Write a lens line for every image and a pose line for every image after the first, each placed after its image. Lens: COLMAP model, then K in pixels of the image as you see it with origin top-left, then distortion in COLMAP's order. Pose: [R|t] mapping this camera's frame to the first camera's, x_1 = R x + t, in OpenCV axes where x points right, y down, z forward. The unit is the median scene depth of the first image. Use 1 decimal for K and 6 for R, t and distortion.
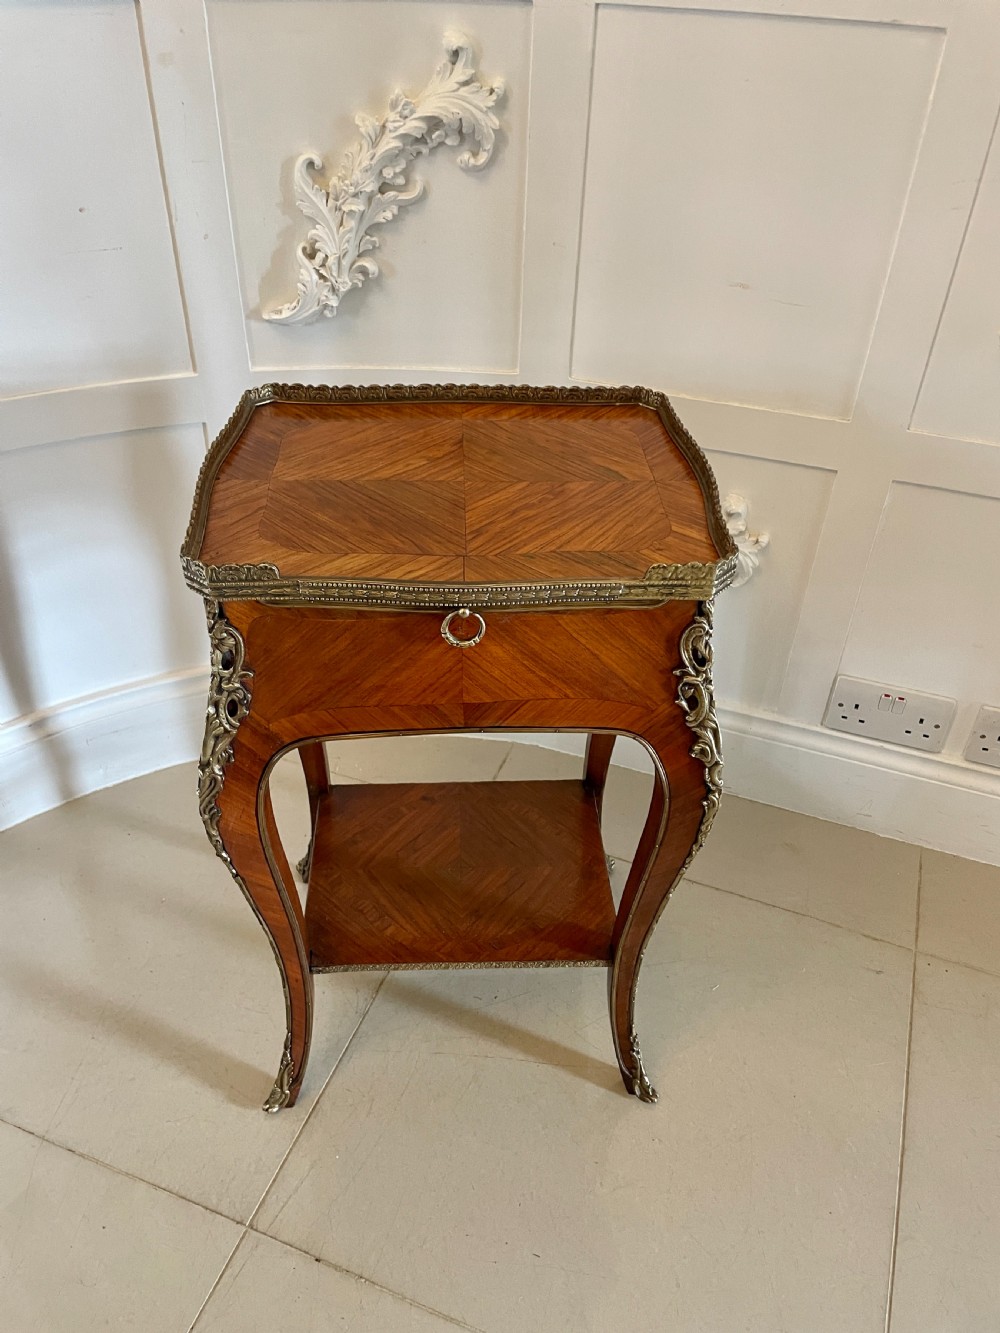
lens RADIAL K [[1029.8, 0, 497.3], [0, 1029.8, 658.7], [0, 0, 1]] dist [0.098234, -0.140065]
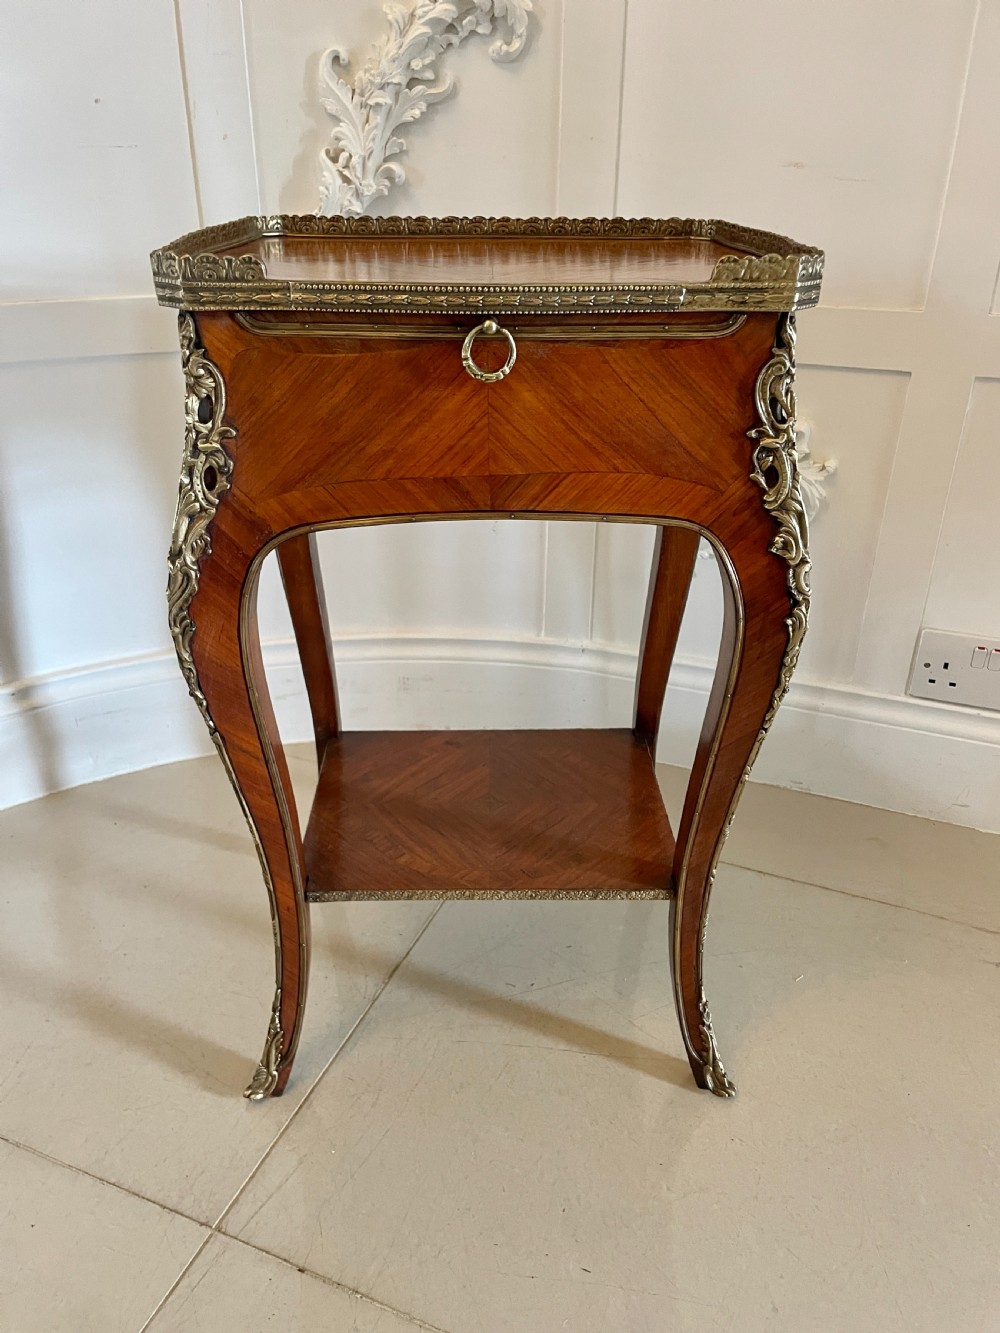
lens RADIAL K [[1031.6, 0, 500.0], [0, 1031.6, 666.5], [0, 0, 1]] dist [0.093984, -0.136953]
pose [[0.999440, -0.003735, -0.033249, 0.001629], [-0.001962, 0.985499, -0.169672, 0.271861], [0.033401, 0.169642, 0.984940, 0.174758]]
